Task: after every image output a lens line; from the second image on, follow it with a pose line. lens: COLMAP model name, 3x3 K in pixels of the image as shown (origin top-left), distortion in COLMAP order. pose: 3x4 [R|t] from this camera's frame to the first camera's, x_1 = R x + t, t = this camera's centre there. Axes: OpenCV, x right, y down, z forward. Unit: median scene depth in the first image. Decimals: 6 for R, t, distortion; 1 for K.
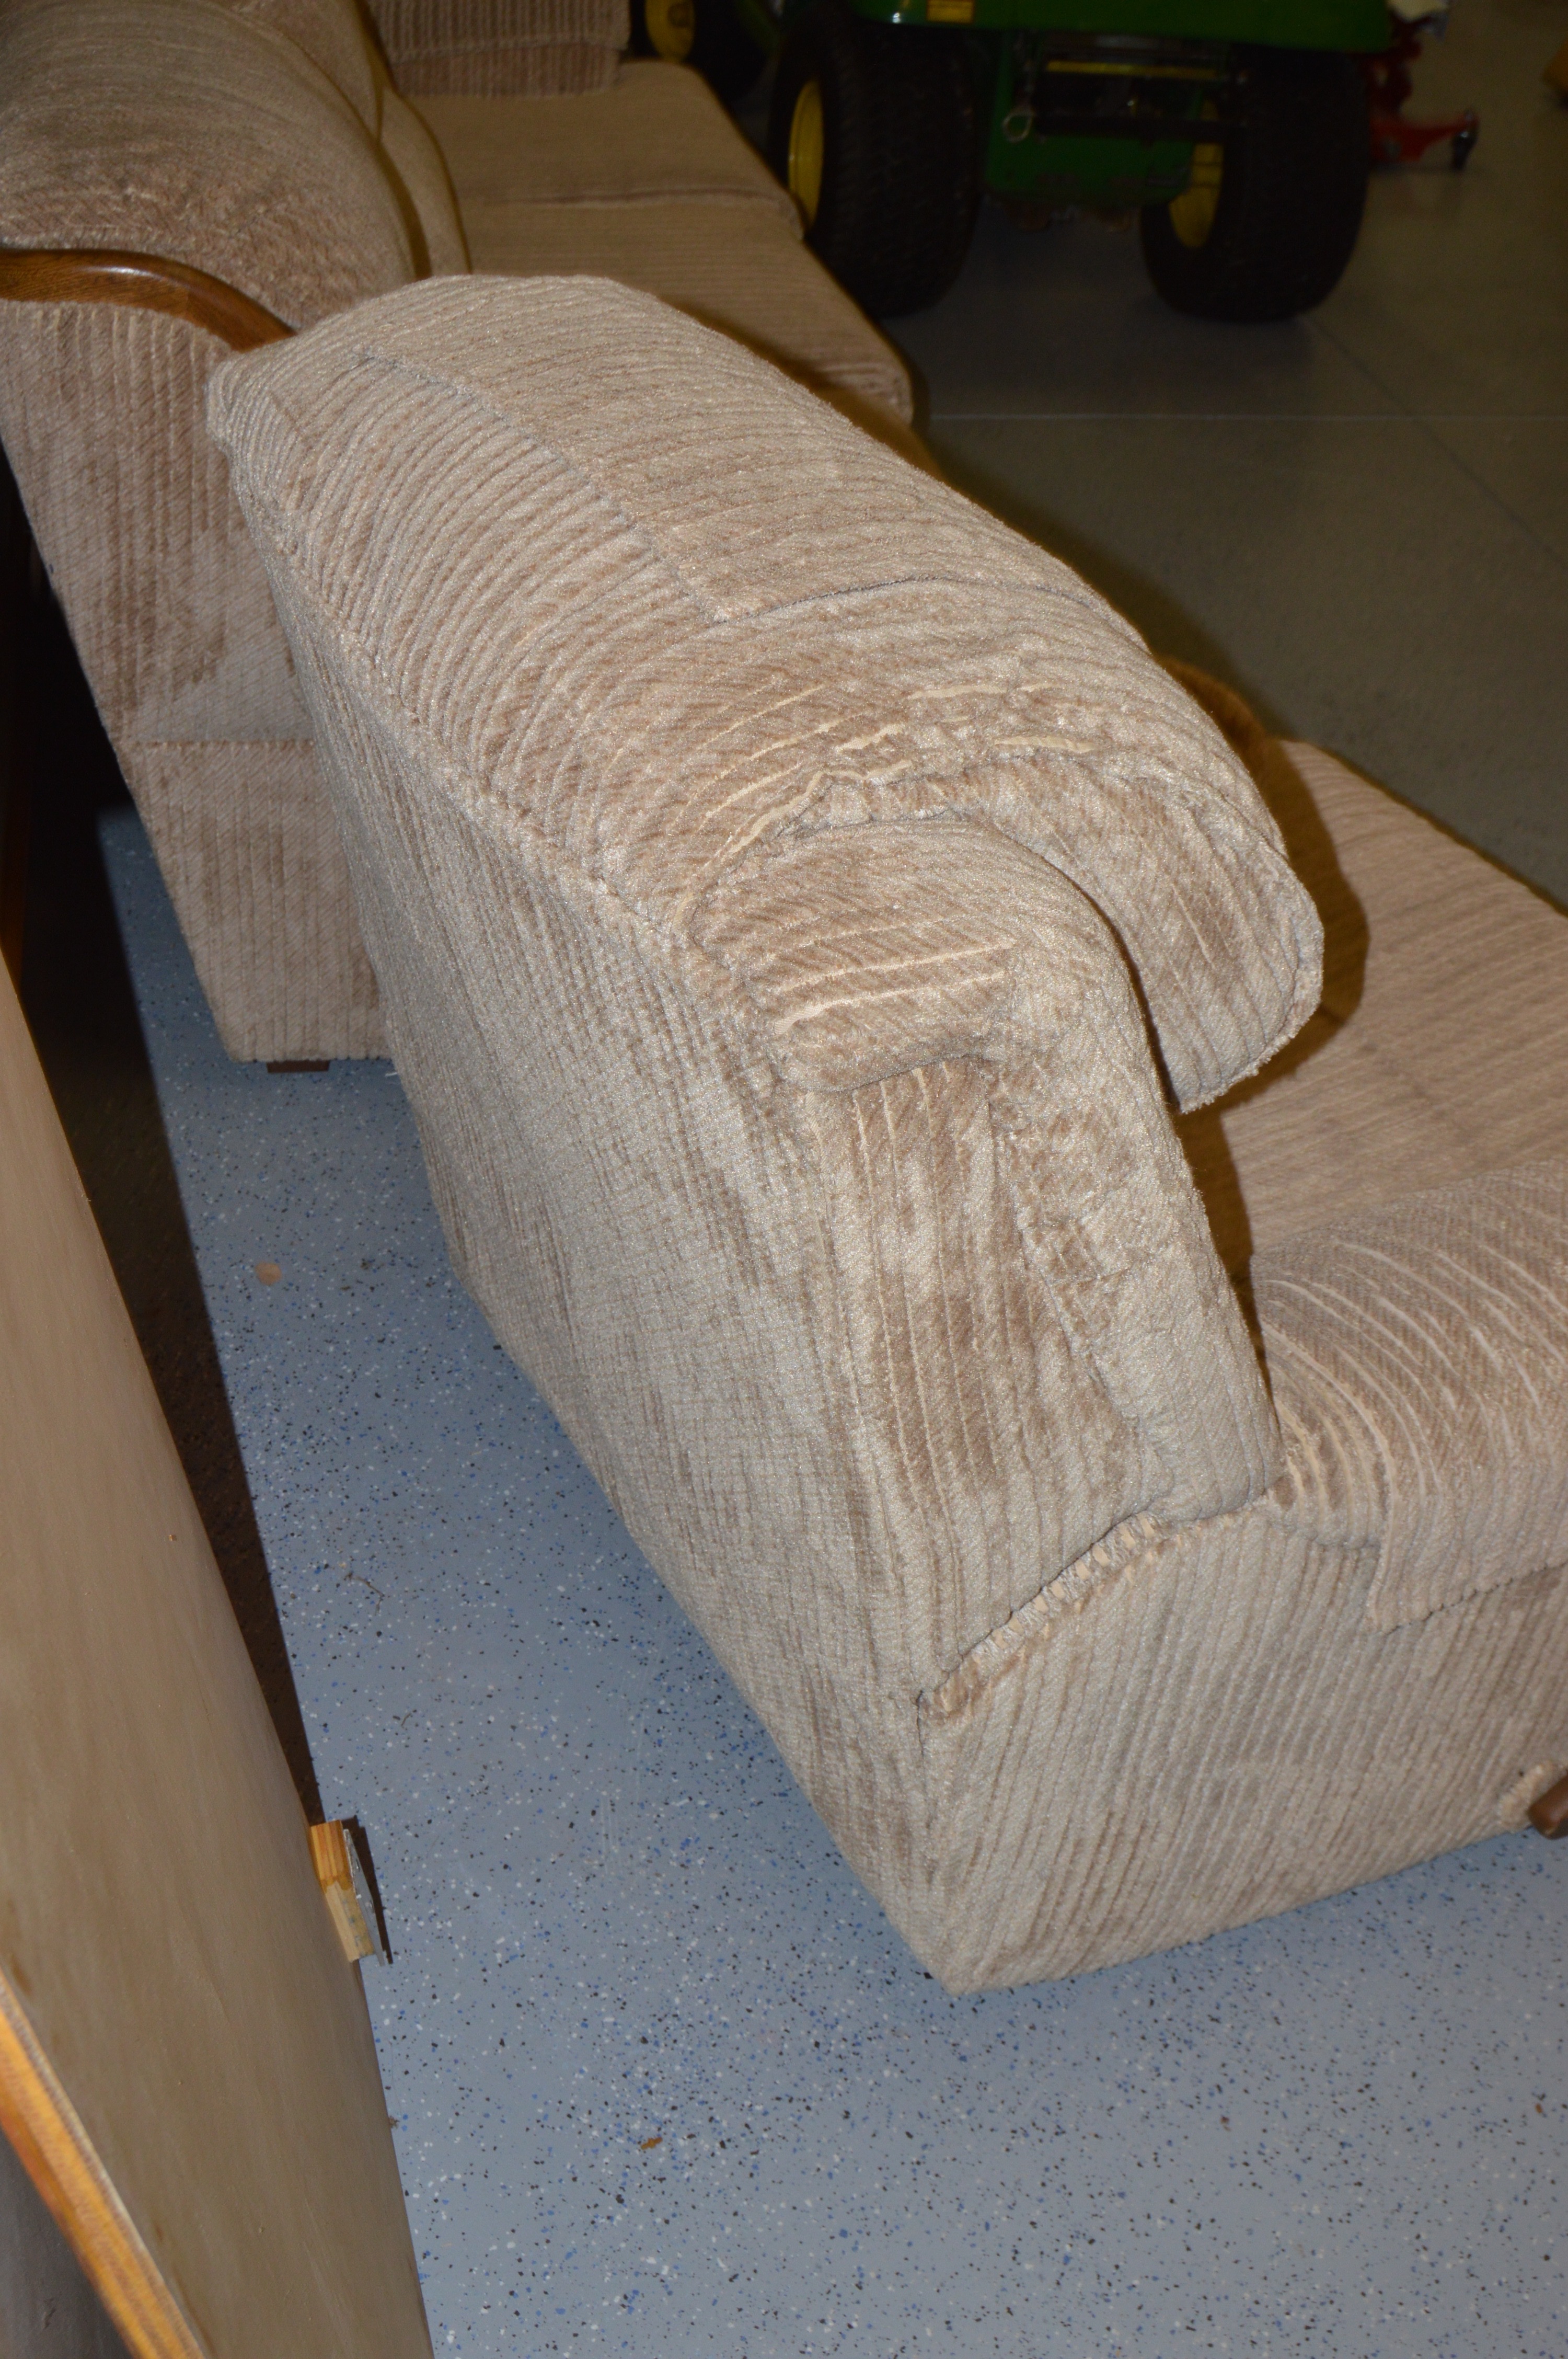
lens RADIAL K [[2594.8, 0, 779.1], [0, 2594.8, 1178.8], [0, 0, 1]] dist [-0.060429, 0.000000]
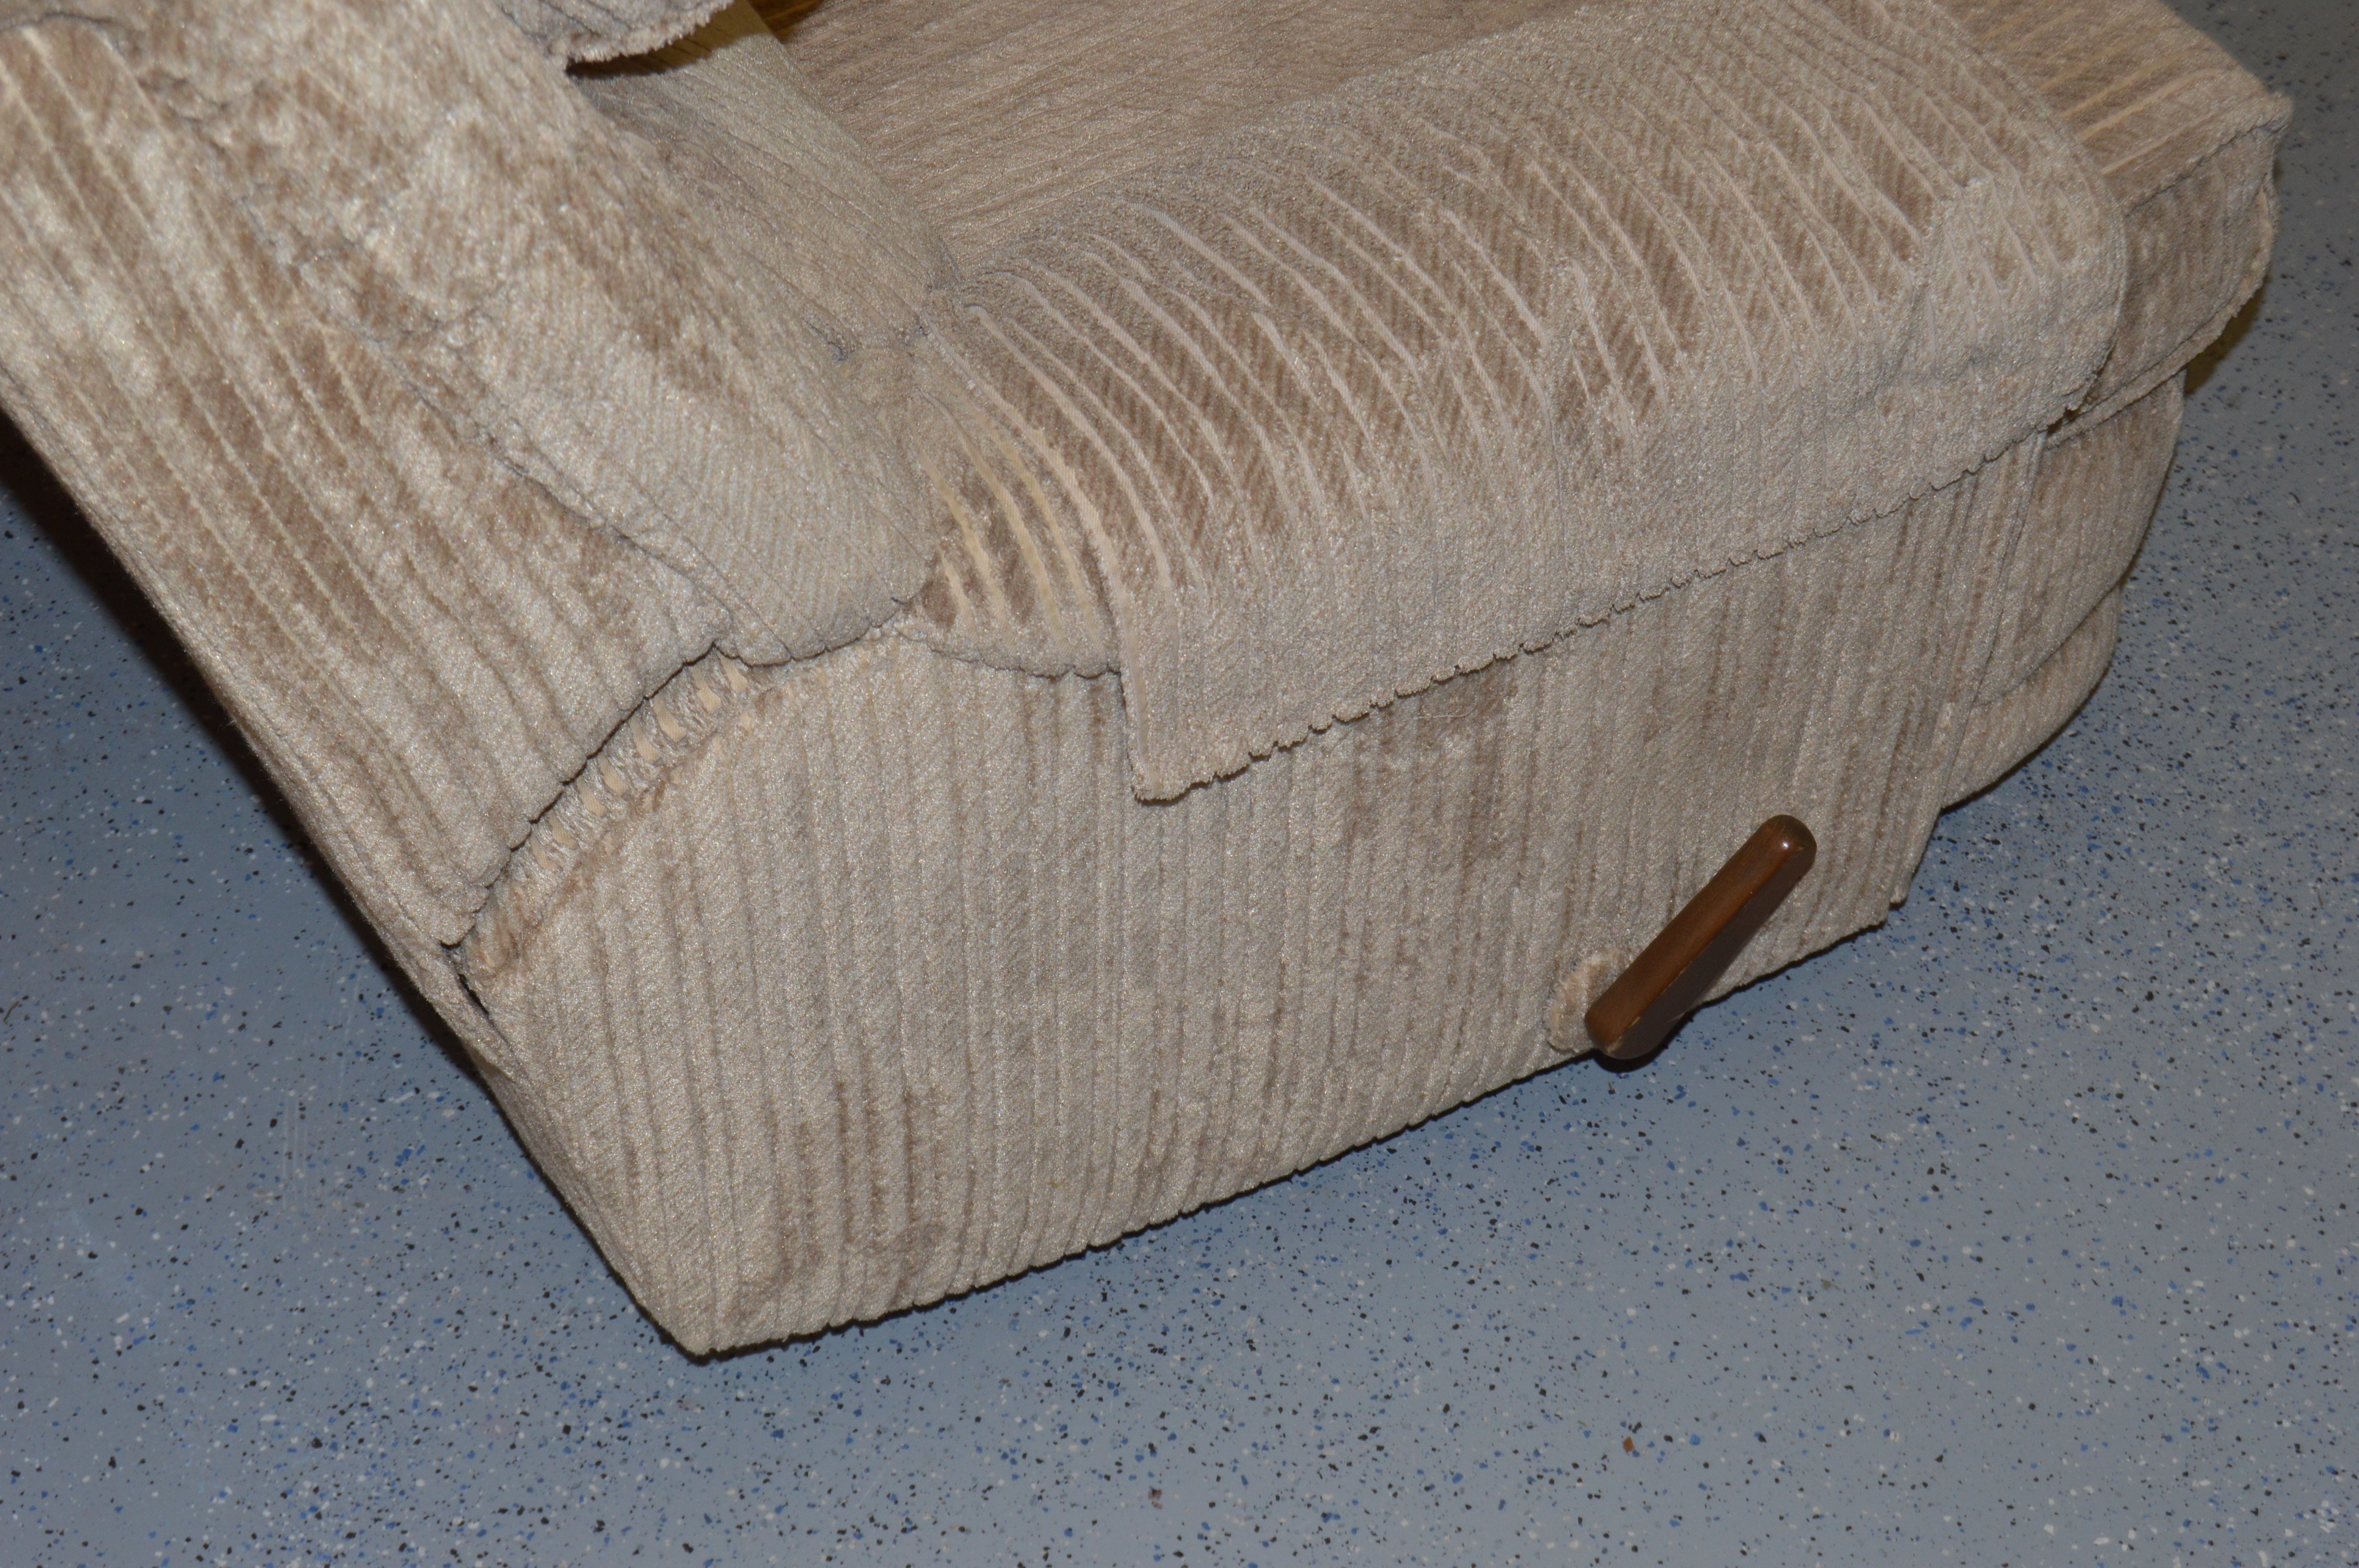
lens RADIAL K [[3826.4, 0, 1182.6], [0, 3826.4, 796.1], [0, 0, 1]] dist [-0.047123, 0.000000]
pose [[0.994877, -0.085979, -0.053182, 0.288474], [0.094310, 0.978797, 0.181830, -0.002394], [0.036420, -0.185914, 0.981891, 0.034488]]
